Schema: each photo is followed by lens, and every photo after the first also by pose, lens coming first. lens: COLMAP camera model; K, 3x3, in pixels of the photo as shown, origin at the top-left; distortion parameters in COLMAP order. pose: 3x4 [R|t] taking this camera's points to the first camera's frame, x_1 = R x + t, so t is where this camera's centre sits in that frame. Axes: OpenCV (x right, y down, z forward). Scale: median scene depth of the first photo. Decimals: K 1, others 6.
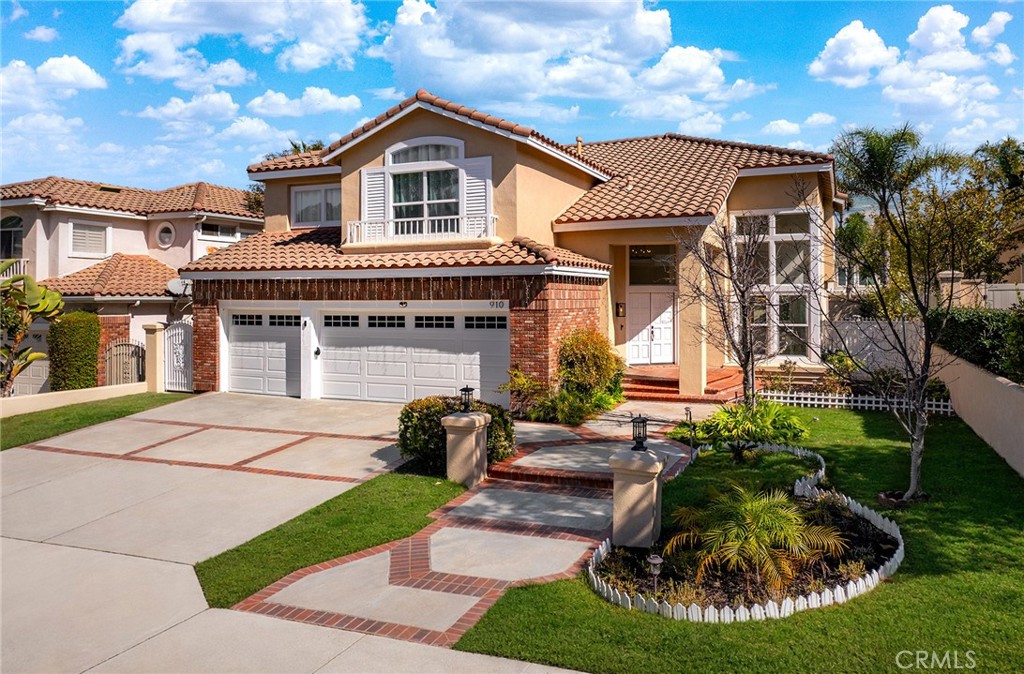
lens RADIAL K [[803.1, 0, 515.4], [0, 803.1, 289.4], [0, 0, 1]] dist [-0.089615, 0.068756]
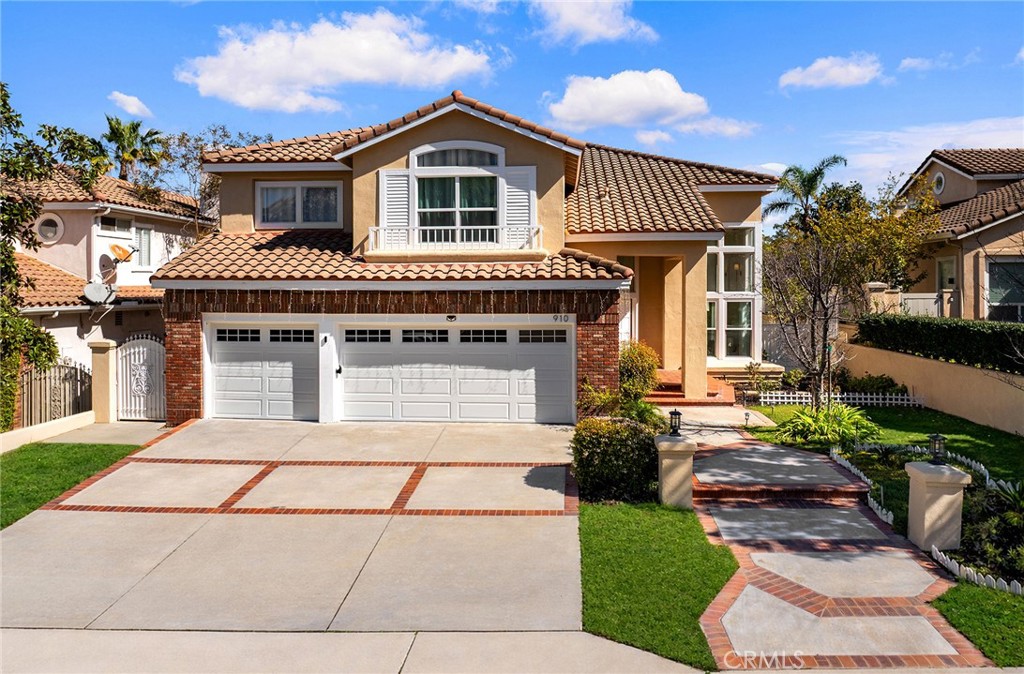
lens RADIAL K [[803.1, 0, 515.4], [0, 803.1, 289.4], [0, 0, 1]] dist [-0.089615, 0.068756]
pose [[0.937255, 0.000498, 0.348645, -0.378020], [-0.005840, 0.999881, 0.014272, -0.027767], [-0.348596, -0.015412, 0.937146, 0.081362]]
